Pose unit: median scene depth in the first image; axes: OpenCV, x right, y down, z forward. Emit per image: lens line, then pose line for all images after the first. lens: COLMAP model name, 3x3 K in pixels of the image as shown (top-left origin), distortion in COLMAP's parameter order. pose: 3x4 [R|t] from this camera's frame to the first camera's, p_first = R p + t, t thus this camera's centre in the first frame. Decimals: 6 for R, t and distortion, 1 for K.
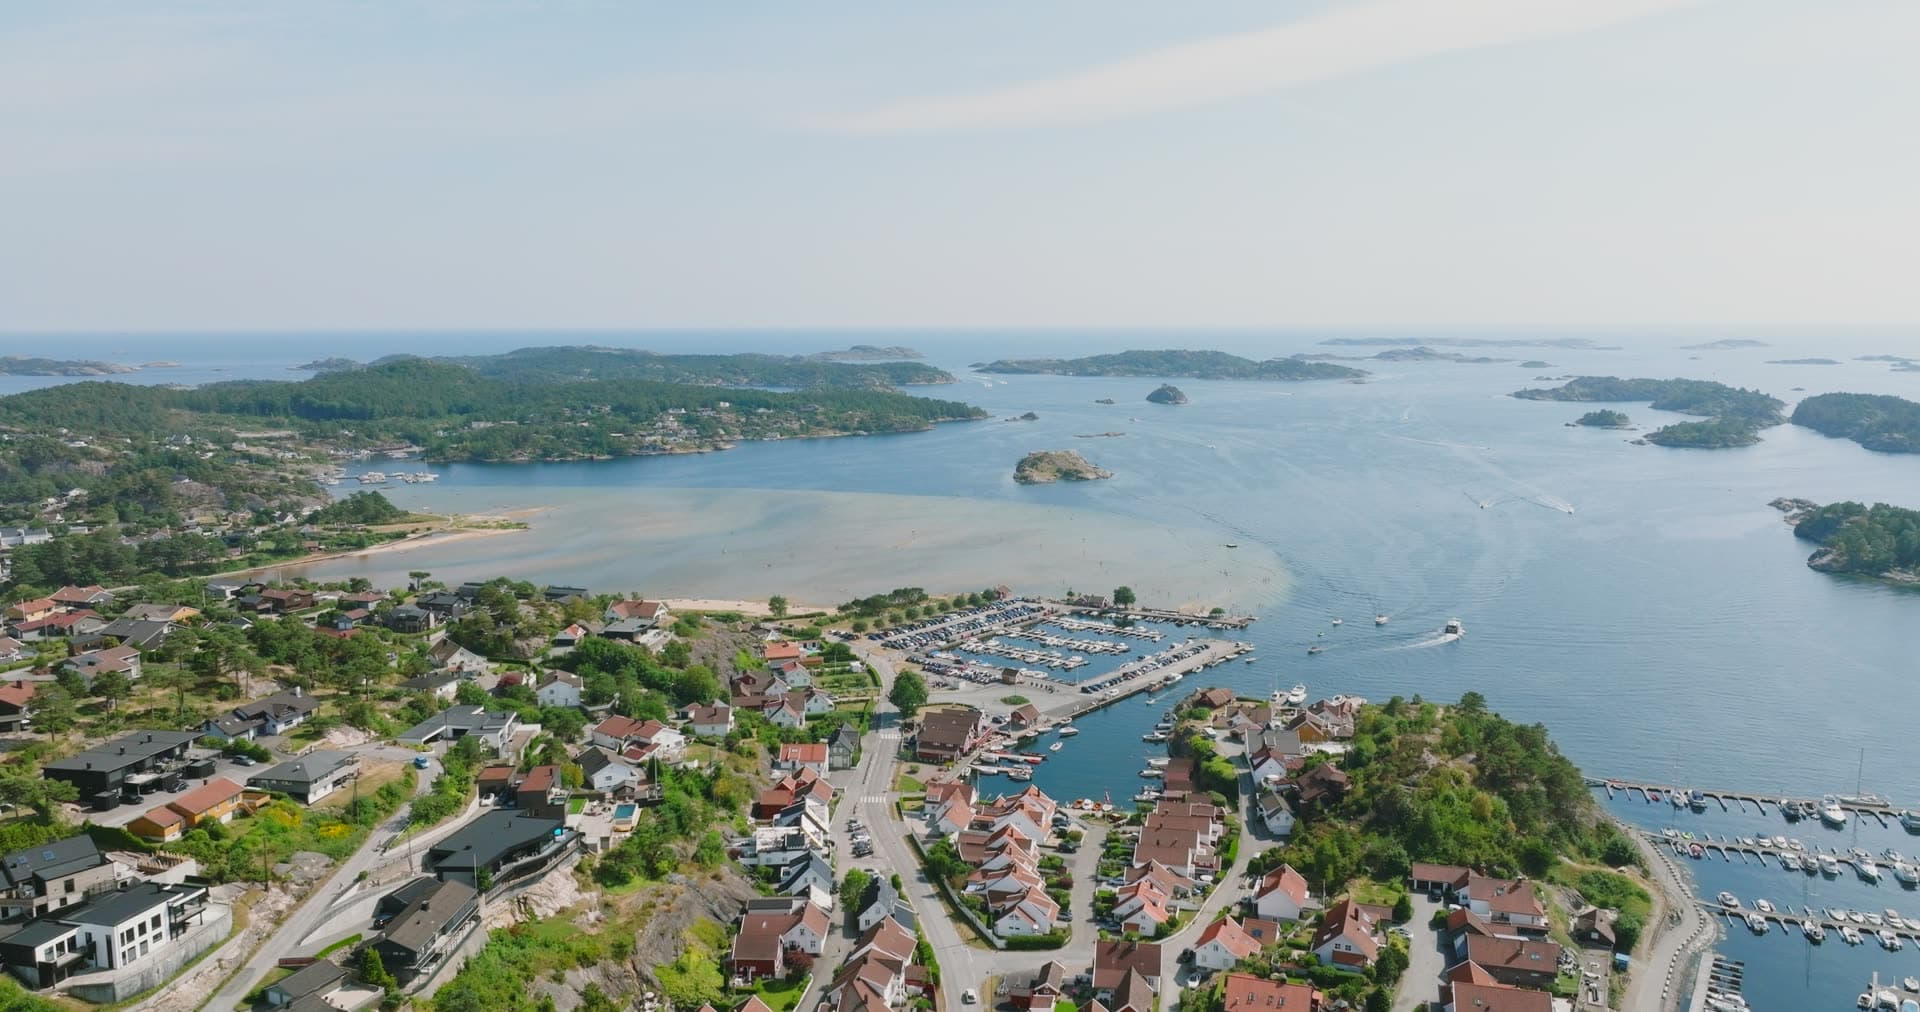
lens RADIAL K [[1344.5, 0, 960.0], [0, 1344.5, 506.0], [0, 0, 1]] dist [-0.000069, 0.011962]
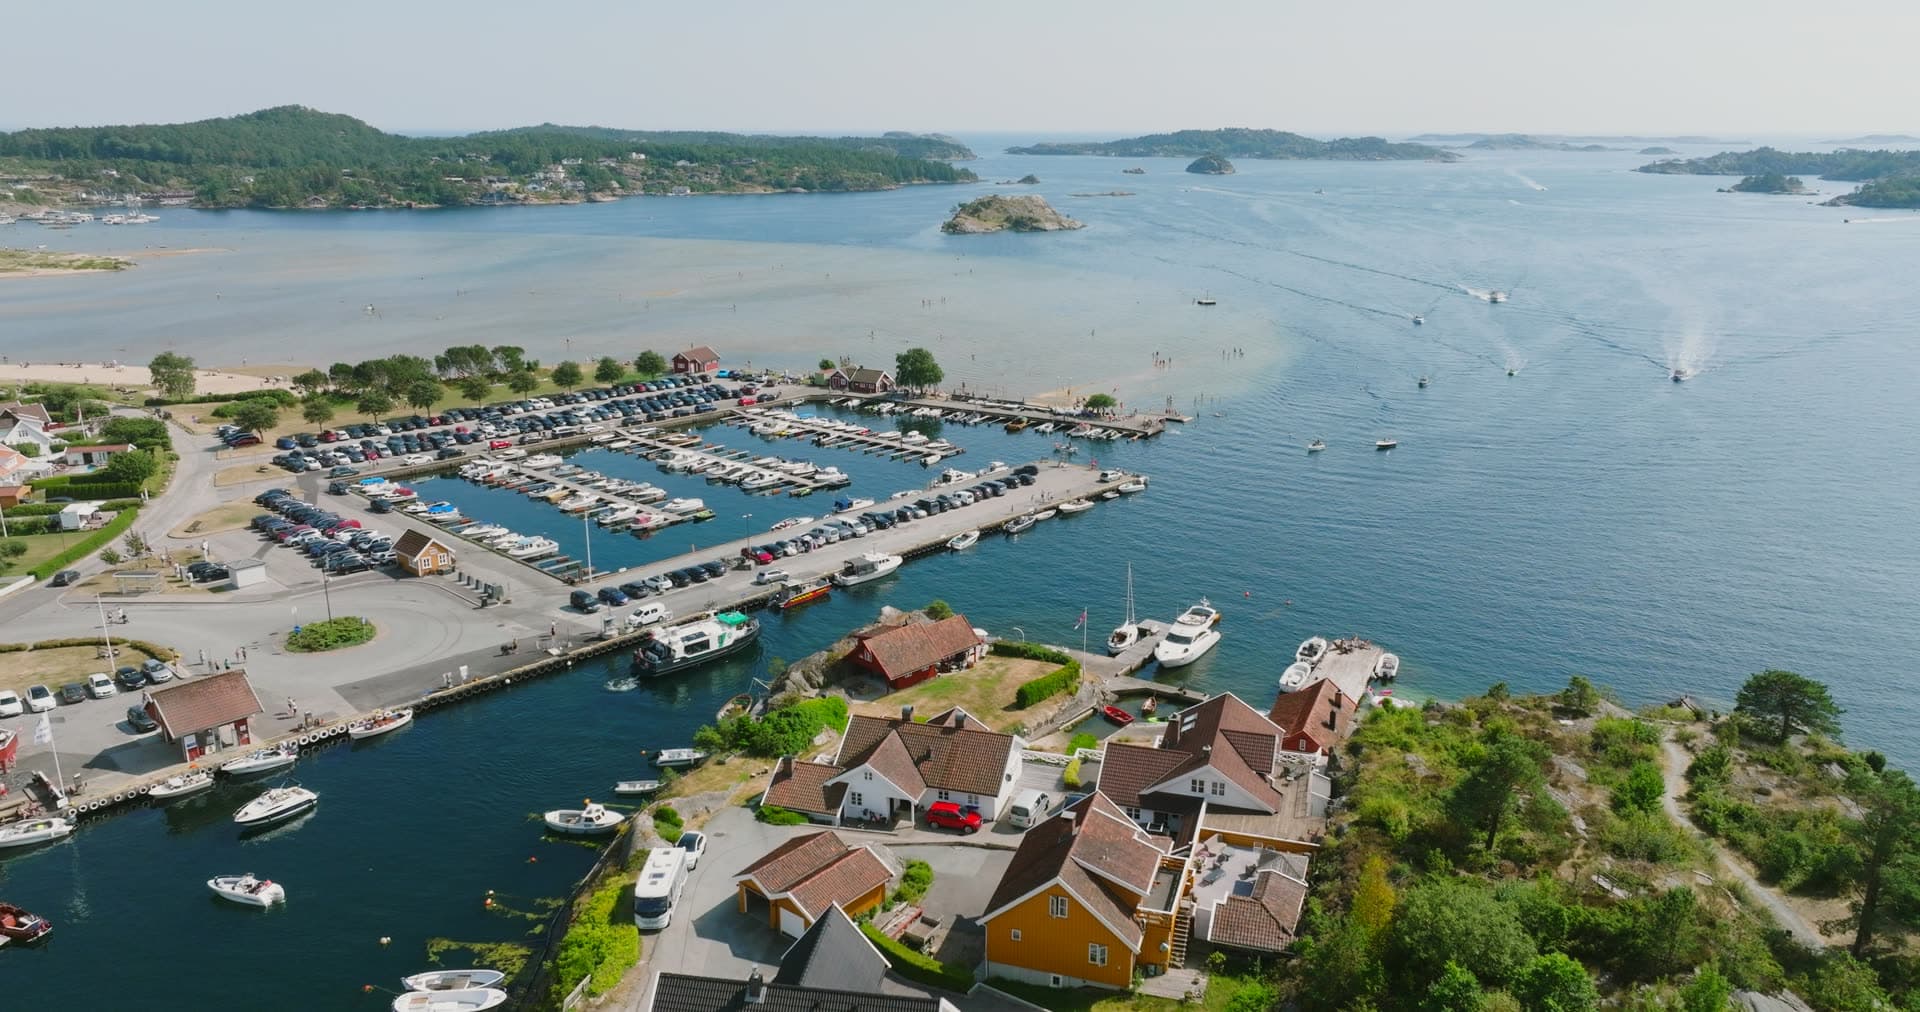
lens RADIAL K [[1344.5, 0, 960.0], [0, 1344.5, 506.0], [0, 0, 1]] dist [-0.000069, 0.011962]
pose [[0.998542, 0.020788, -0.049817, 0.166444], [-0.013788, 0.990484, 0.136937, 0.050945], [0.052189, -0.136050, 0.989326, 0.533689]]
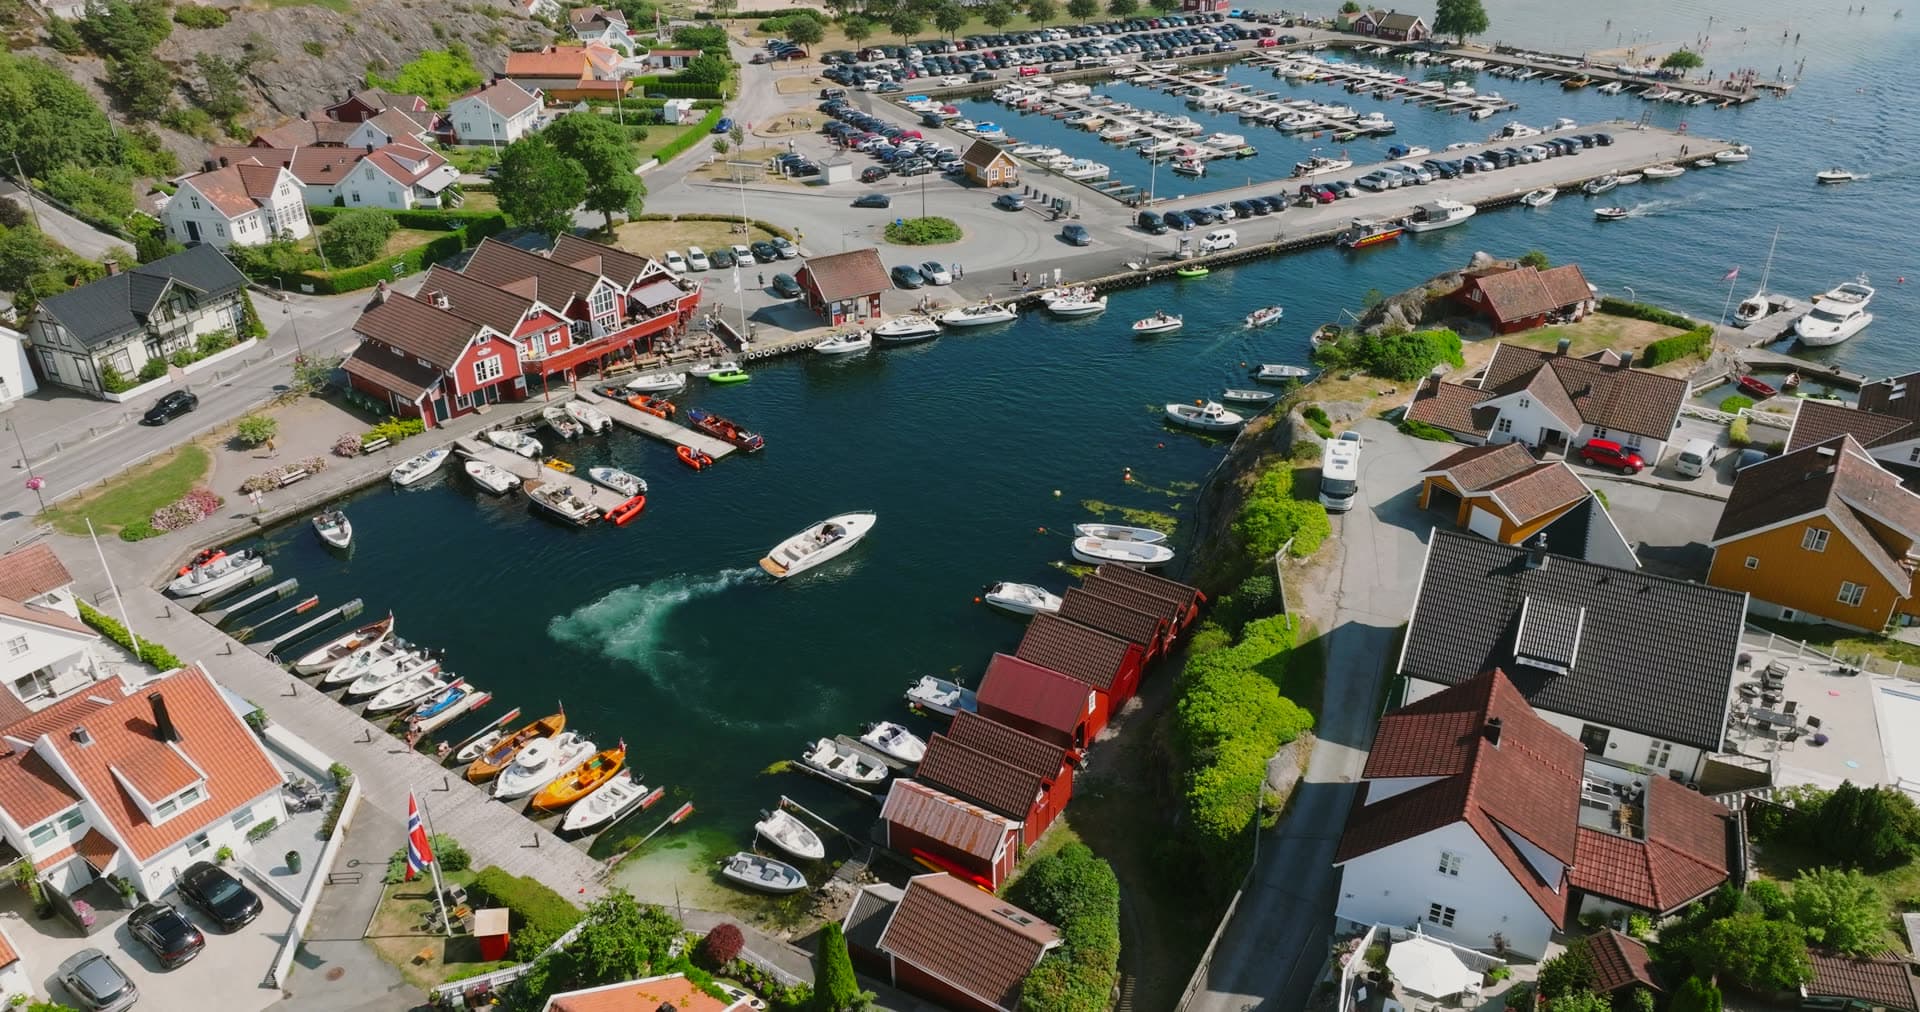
lens RADIAL K [[1344.5, 0, 960.0], [0, 1344.5, 506.0], [0, 0, 1]] dist [-0.000069, 0.011962]
pose [[0.937766, 0.169634, -0.303018, 0.132602], [-0.048119, 0.927630, 0.370387, 0.062675], [0.343919, -0.332755, 0.878062, 0.523013]]
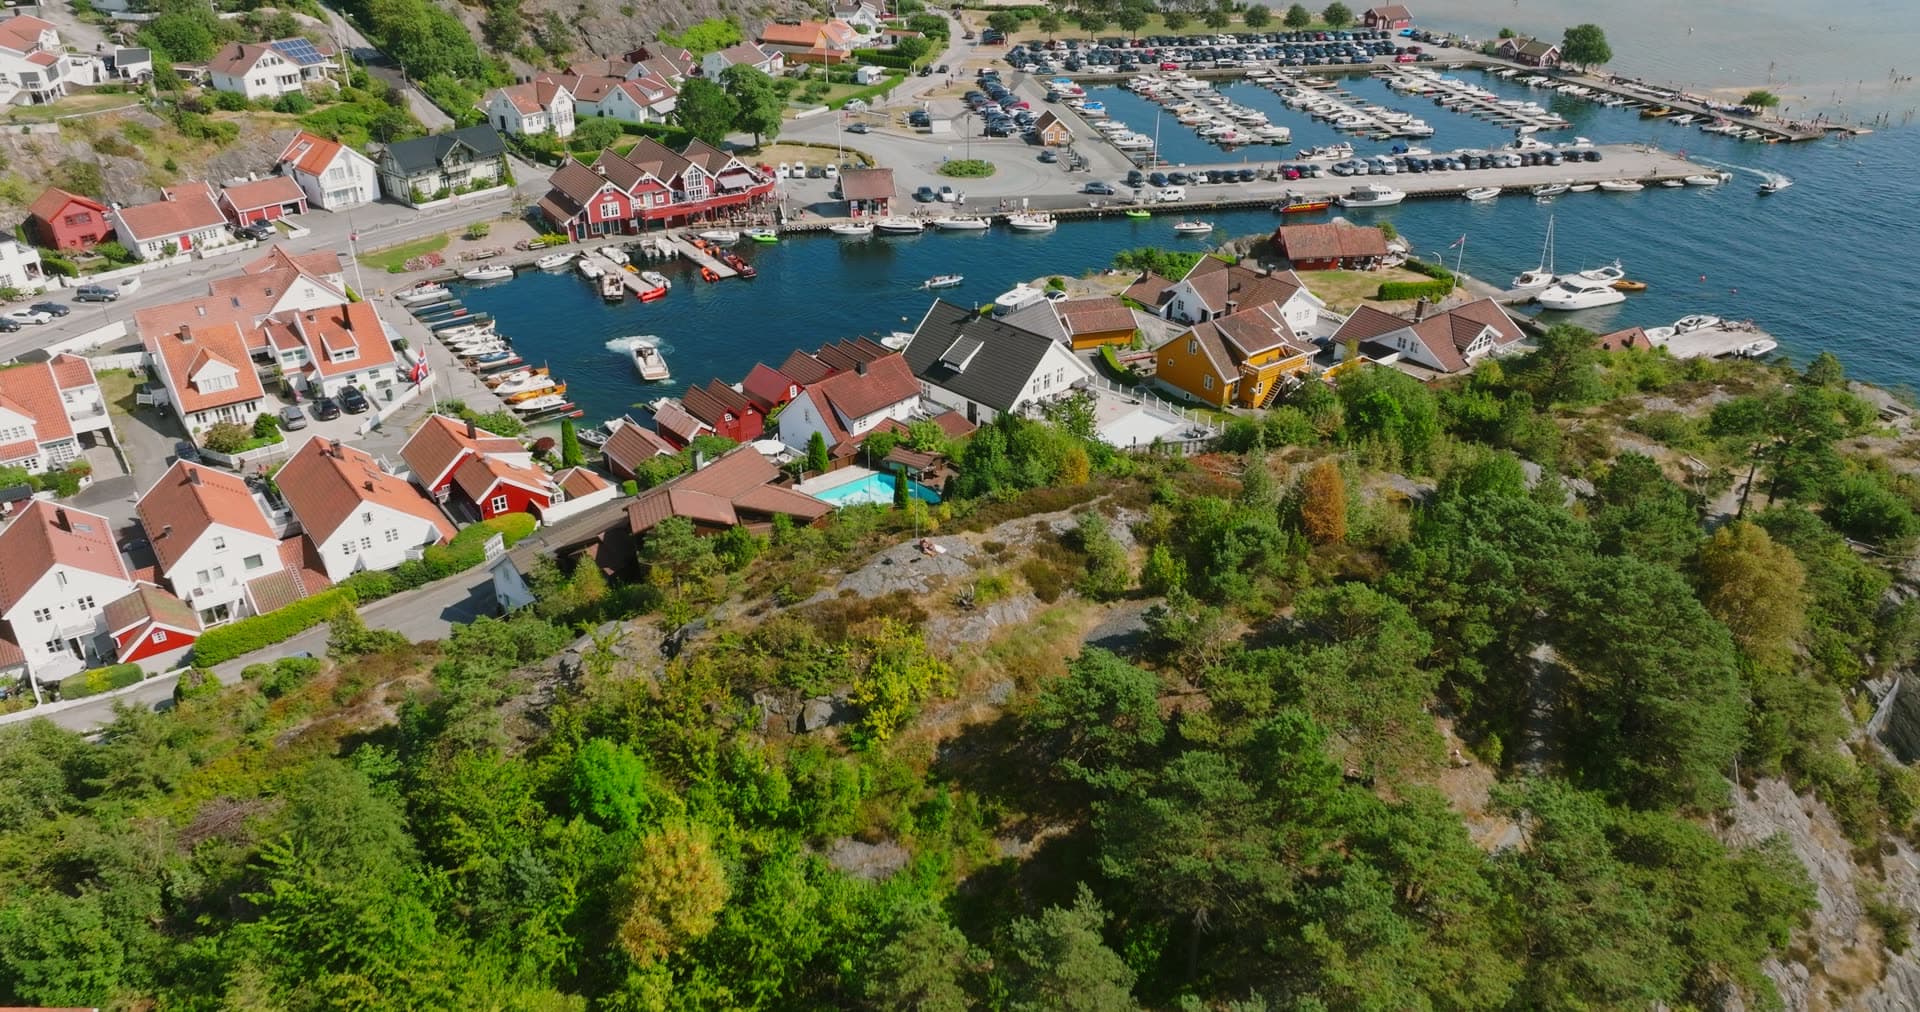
lens RADIAL K [[1344.5, 0, 960.0], [0, 1344.5, 506.0], [0, 0, 1]] dist [-0.000069, 0.011962]
pose [[0.783495, 0.310479, -0.538273, 0.264122], [-0.094373, 0.915635, 0.390777, 0.052141], [0.614190, -0.255374, 0.746696, 0.473408]]
